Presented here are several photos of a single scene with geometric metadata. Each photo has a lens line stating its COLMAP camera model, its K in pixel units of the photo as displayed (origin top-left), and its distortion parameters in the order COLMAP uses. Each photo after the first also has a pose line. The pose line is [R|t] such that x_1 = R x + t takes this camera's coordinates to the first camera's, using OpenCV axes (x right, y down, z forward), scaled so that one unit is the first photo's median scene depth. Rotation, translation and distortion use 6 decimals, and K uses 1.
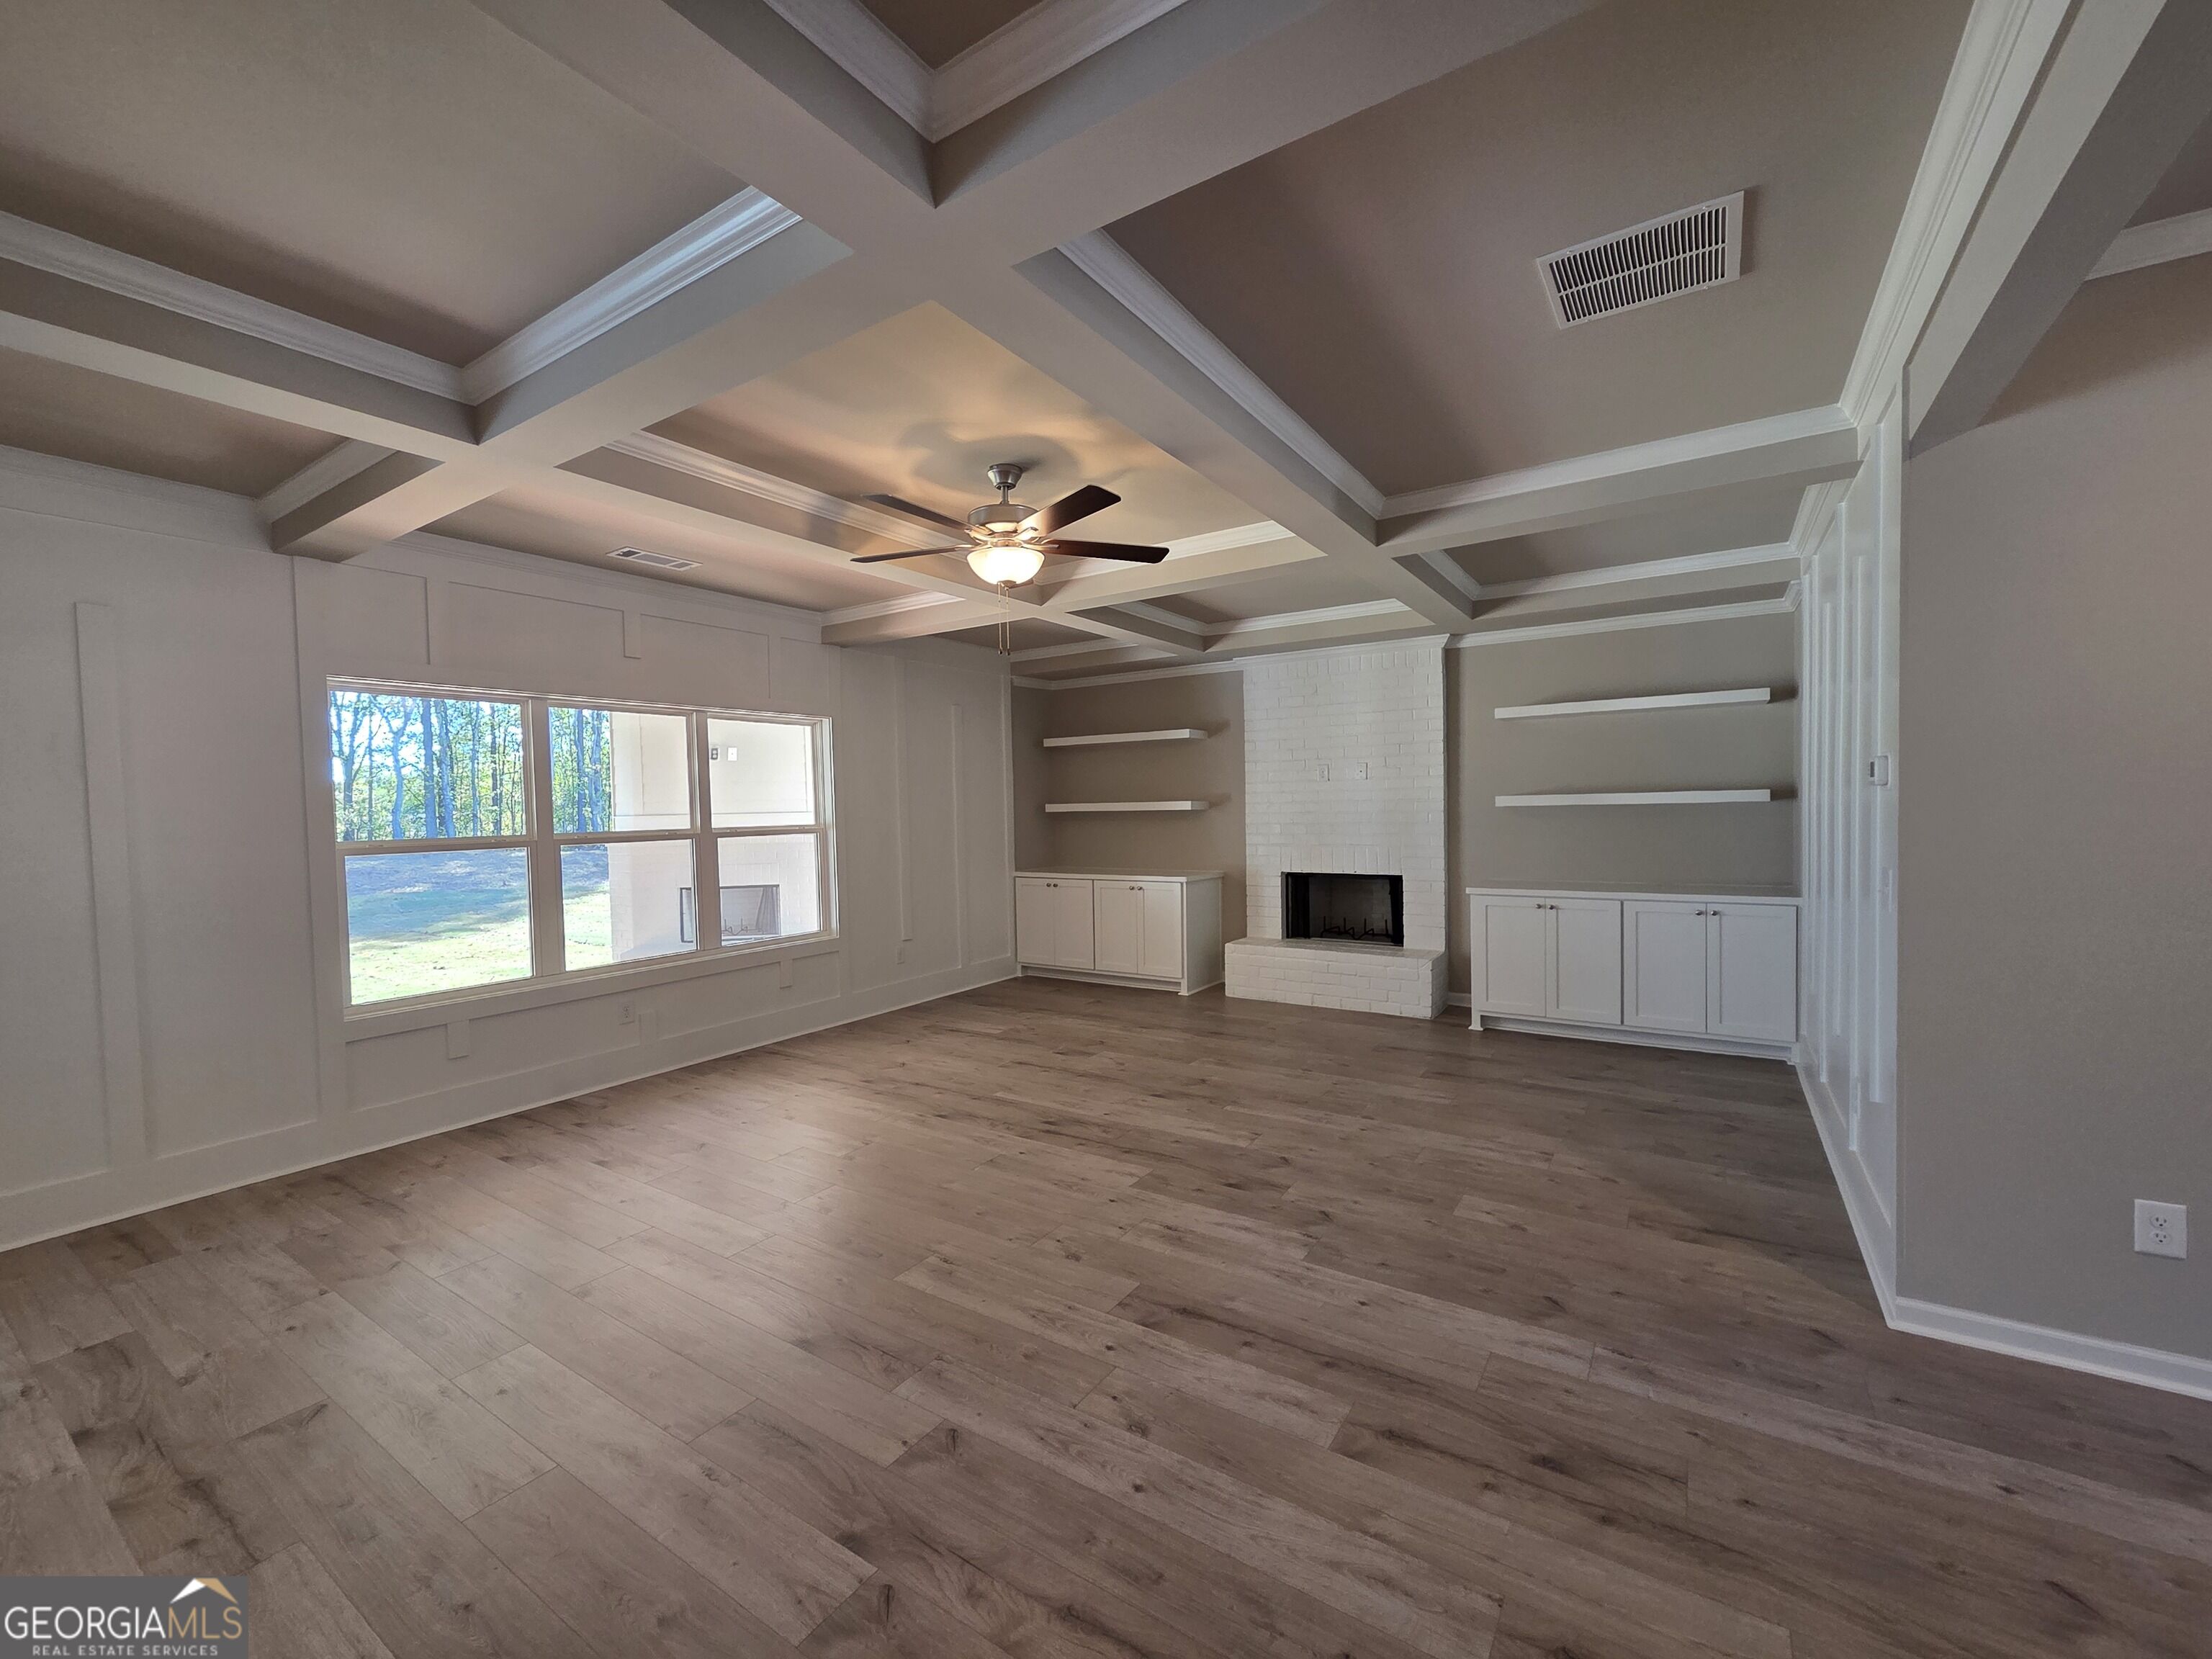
lens RADIAL K [[905.3, 0, 1085.6], [0, 905.3, 833.9], [0, 0, 1]] dist [0.001915, -0.000266]
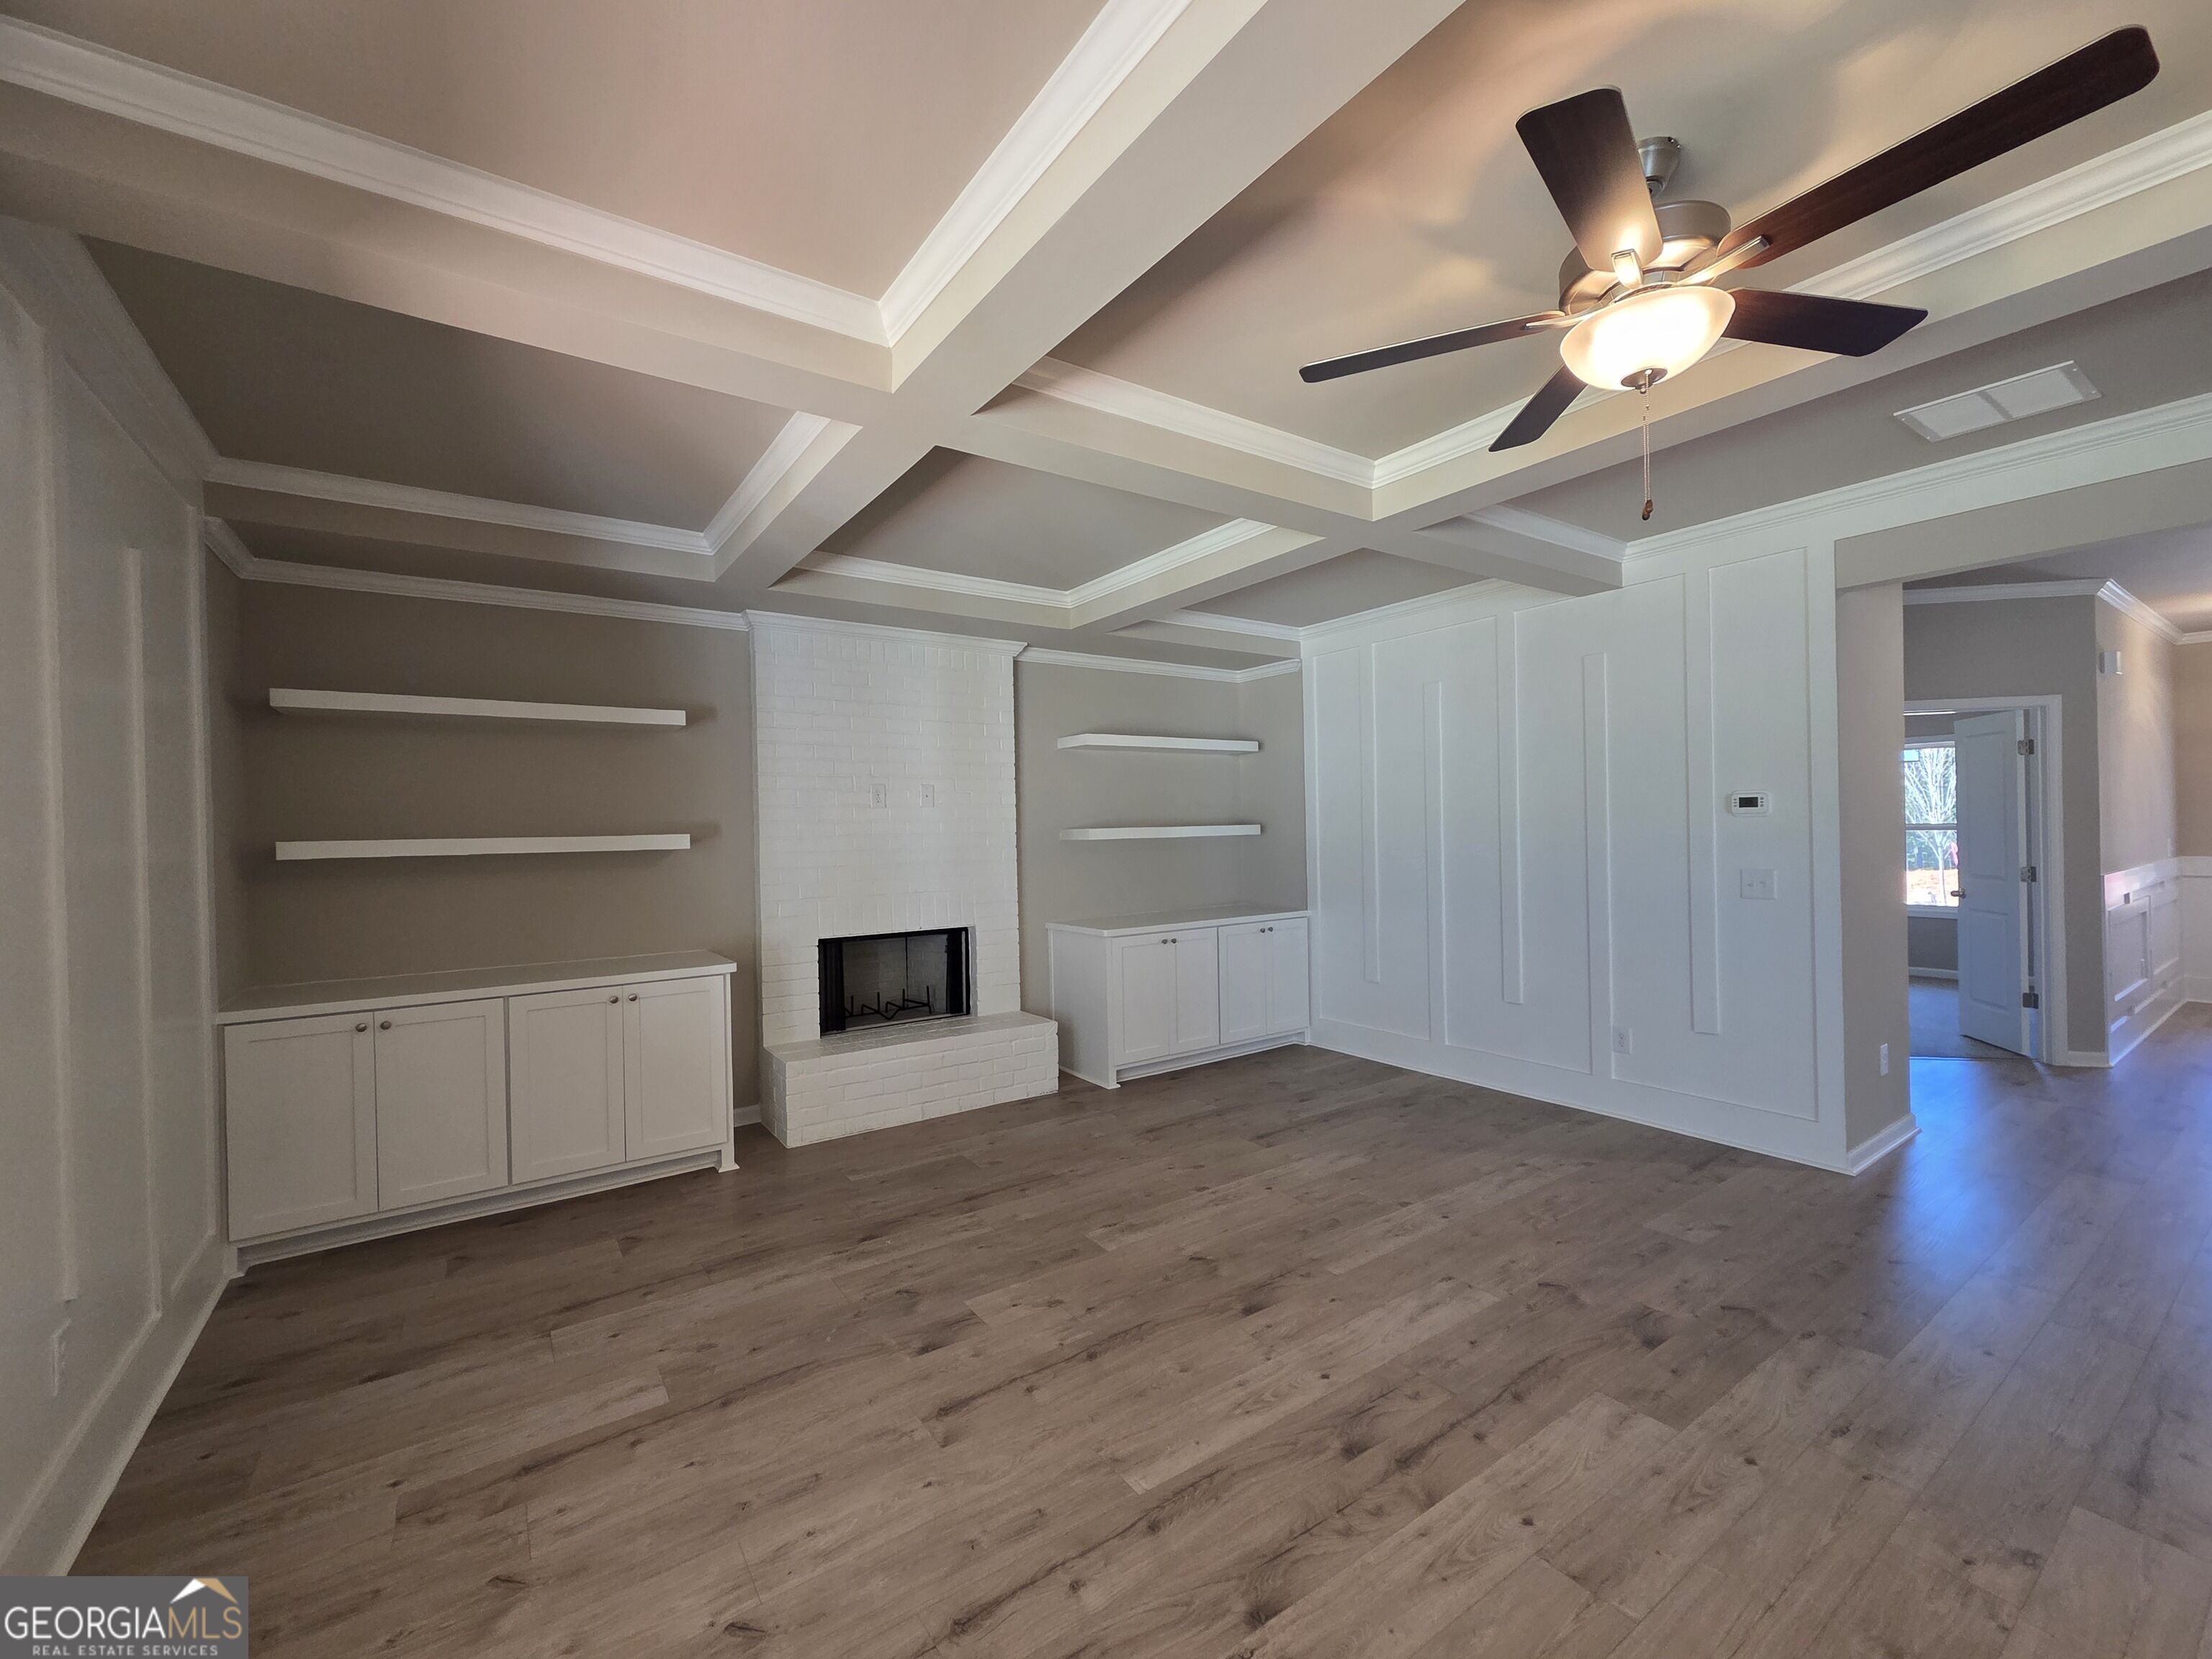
lens RADIAL K [[905.3, 0, 1085.6], [0, 905.3, 833.9], [0, 0, 1]] dist [0.001915, -0.000266]
pose [[0.372128, 0.008594, 0.928142, -0.582817], [0.043016, 0.998723, -0.026494, -0.018090], [-0.927184, 0.049784, 0.371283, 0.957861]]
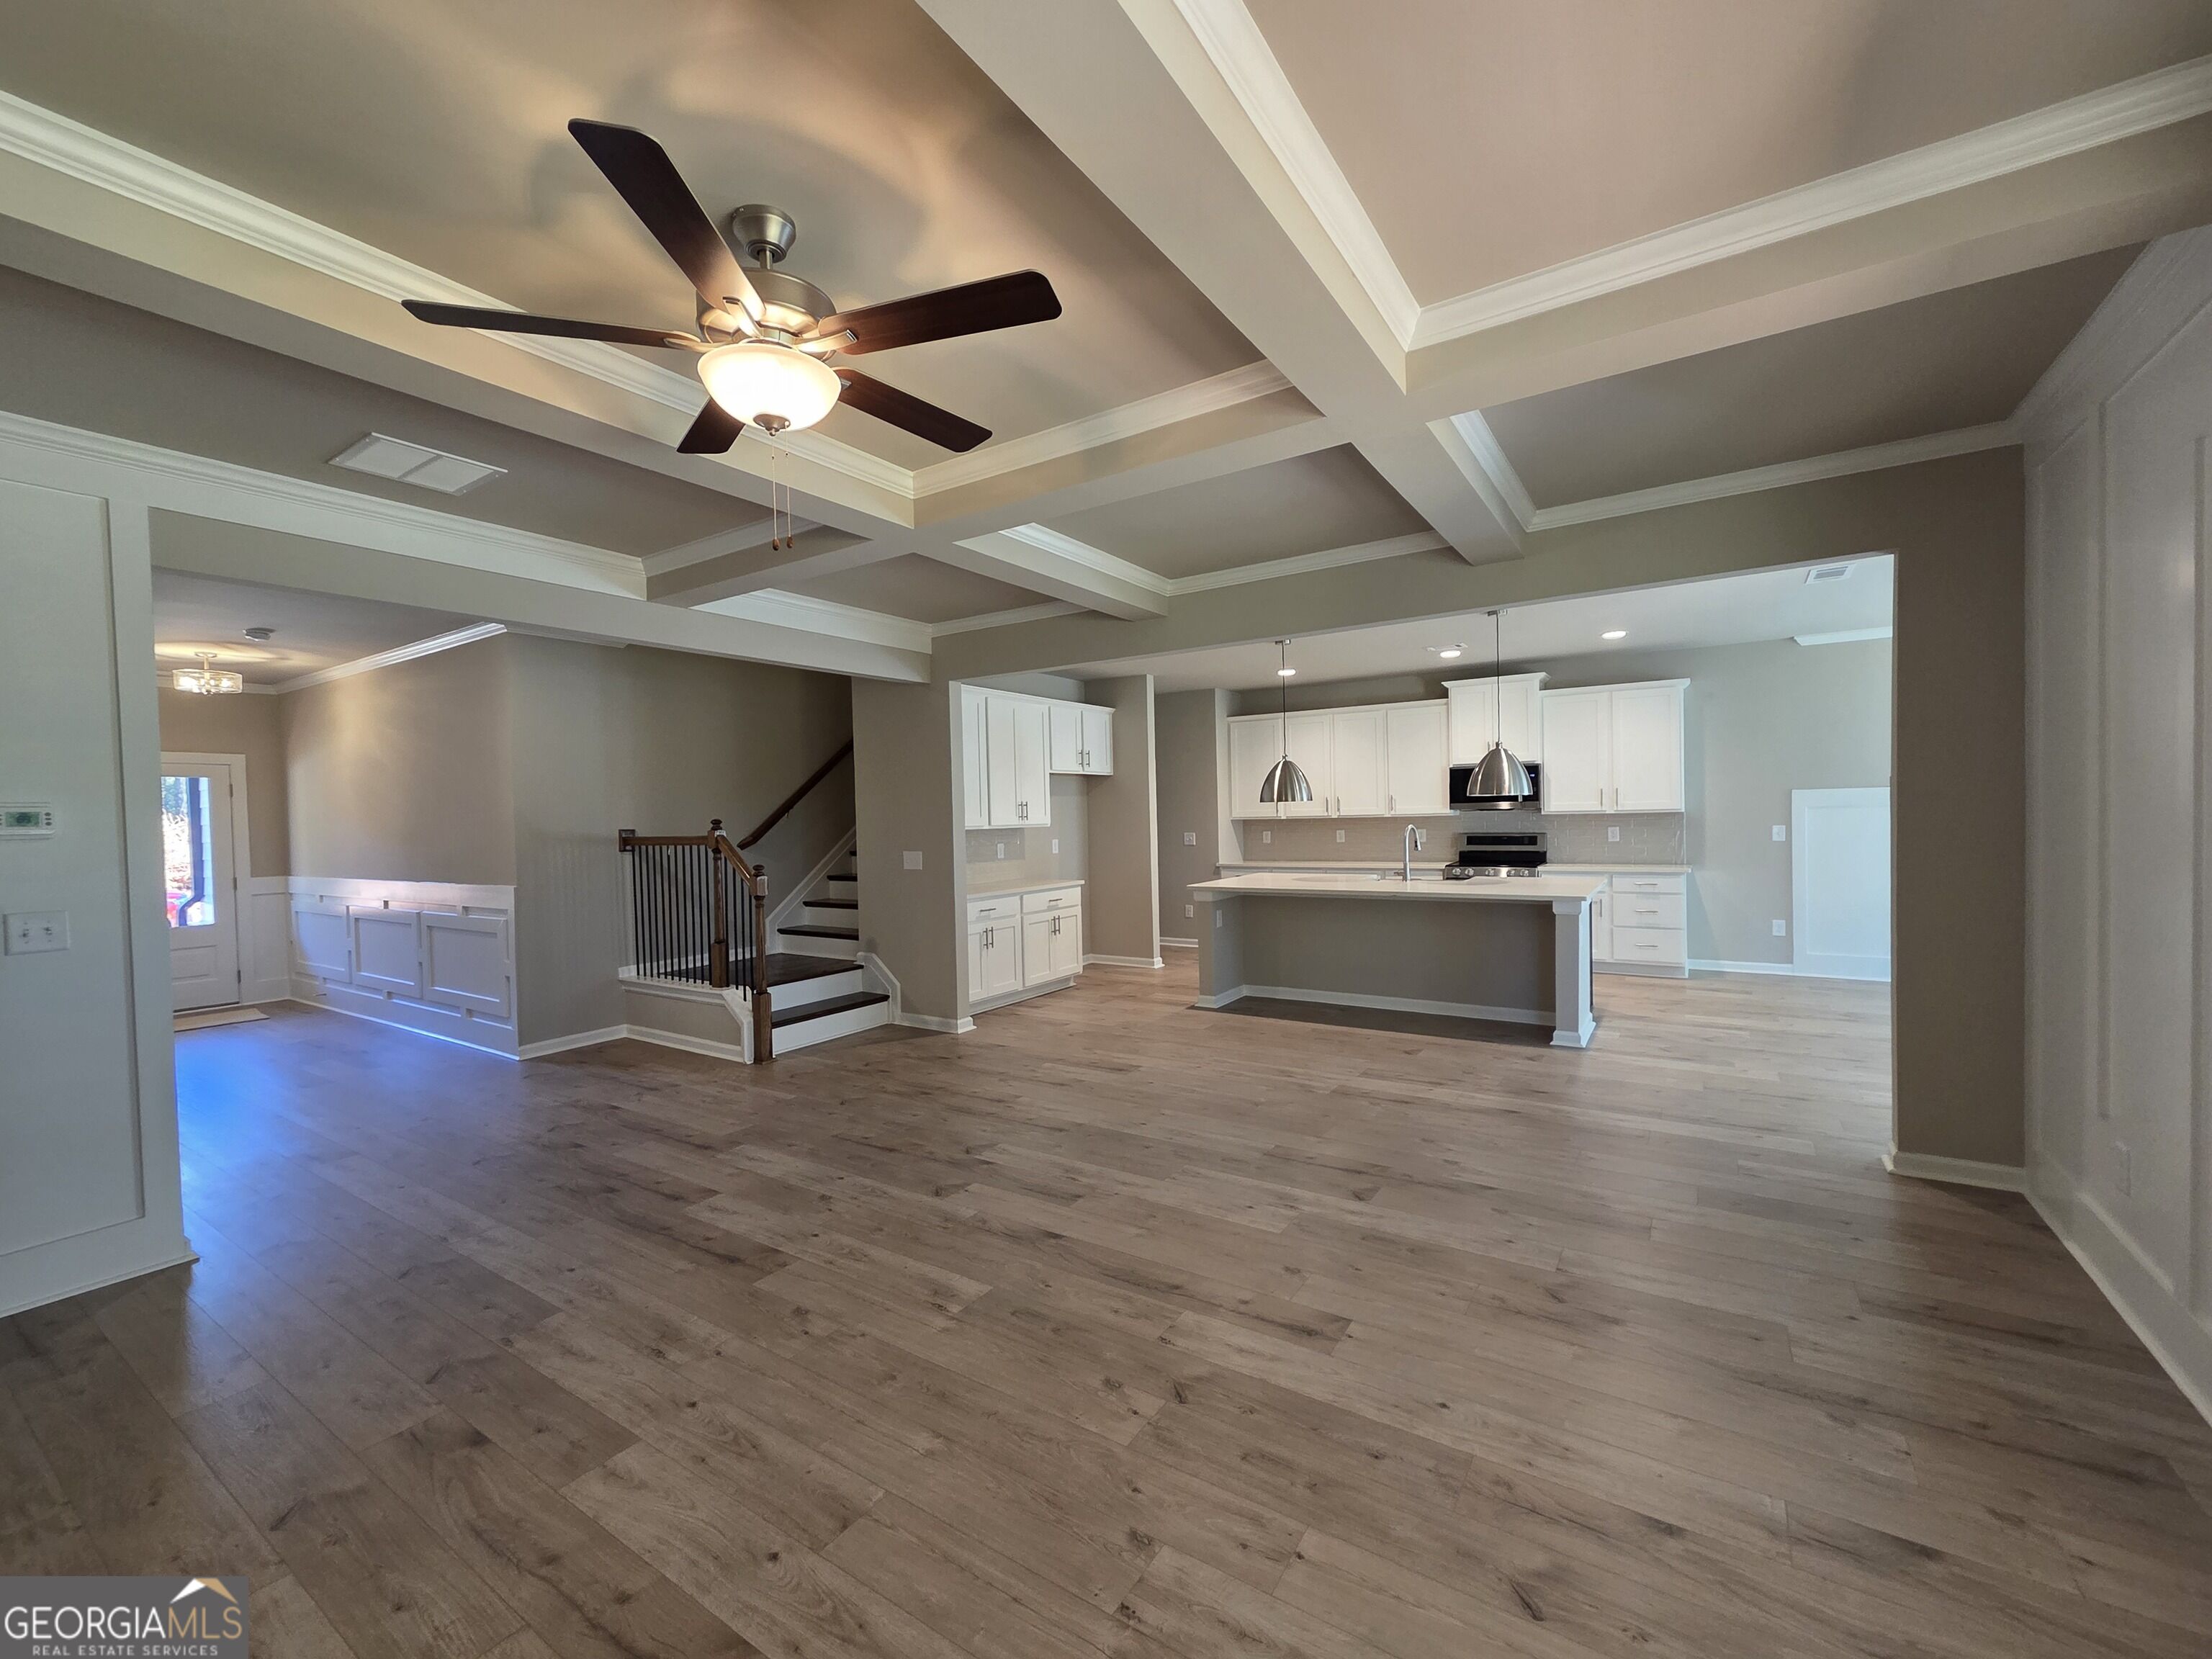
lens RADIAL K [[910.8, 0, 1093.8], [0, 910.8, 838.9], [0, 0, 1]] dist [0.001230, -0.000044]
pose [[-0.998952, 0.045582, -0.004240, -0.235110], [0.045262, 0.997306, 0.057726, -0.035309], [0.006860, 0.057473, -0.998323, 1.360196]]
